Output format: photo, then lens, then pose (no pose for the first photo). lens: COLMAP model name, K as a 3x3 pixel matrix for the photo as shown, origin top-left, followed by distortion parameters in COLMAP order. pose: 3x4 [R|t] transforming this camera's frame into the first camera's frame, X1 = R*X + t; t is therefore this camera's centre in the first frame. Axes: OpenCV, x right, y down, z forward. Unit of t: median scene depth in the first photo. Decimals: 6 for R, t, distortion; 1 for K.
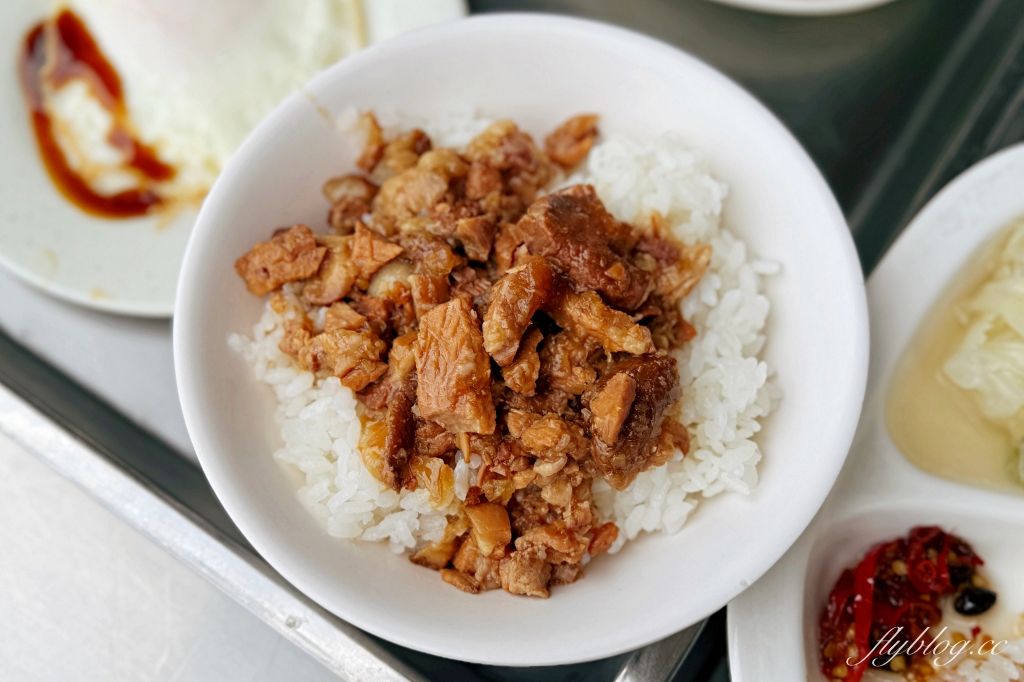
lens RADIAL K [[1089.4, 0, 512.0], [0, 1089.4, 341.0], [0, 0, 1]] dist [0.019622, 0.001419]
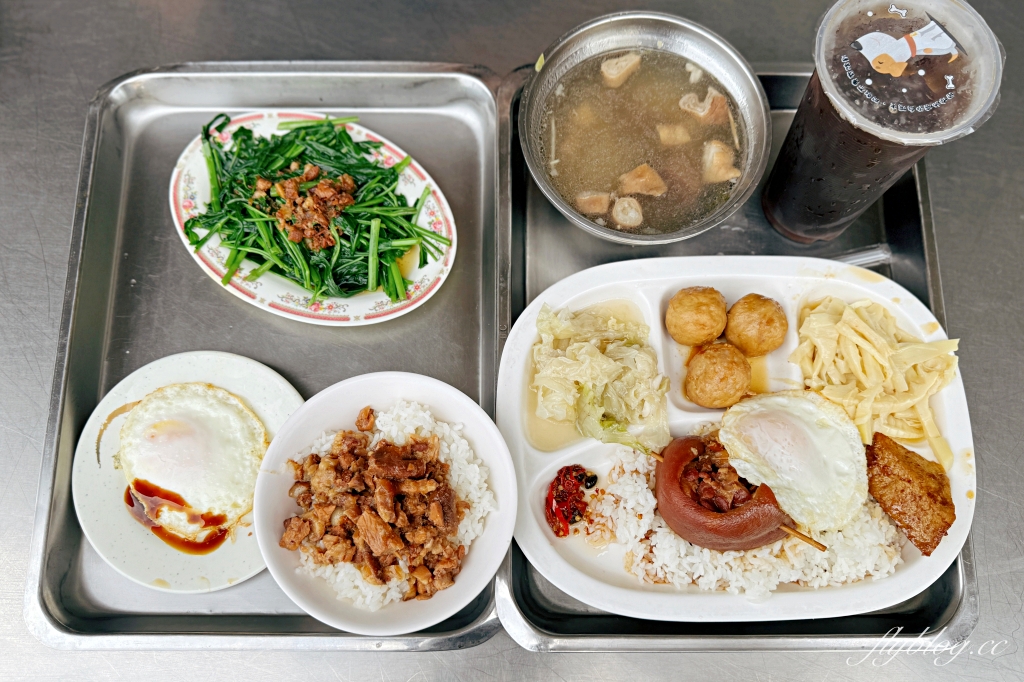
lens RADIAL K [[733.5, 0, 509.2], [0, 733.5, 365.5], [0, 0, 1]] dist [0.121726, -0.293474]
pose [[0.827348, -0.543602, 0.141396, 0.171087], [0.526571, 0.838257, 0.141591, -0.389699], [-0.195496, -0.042690, 0.979775, -0.772912]]
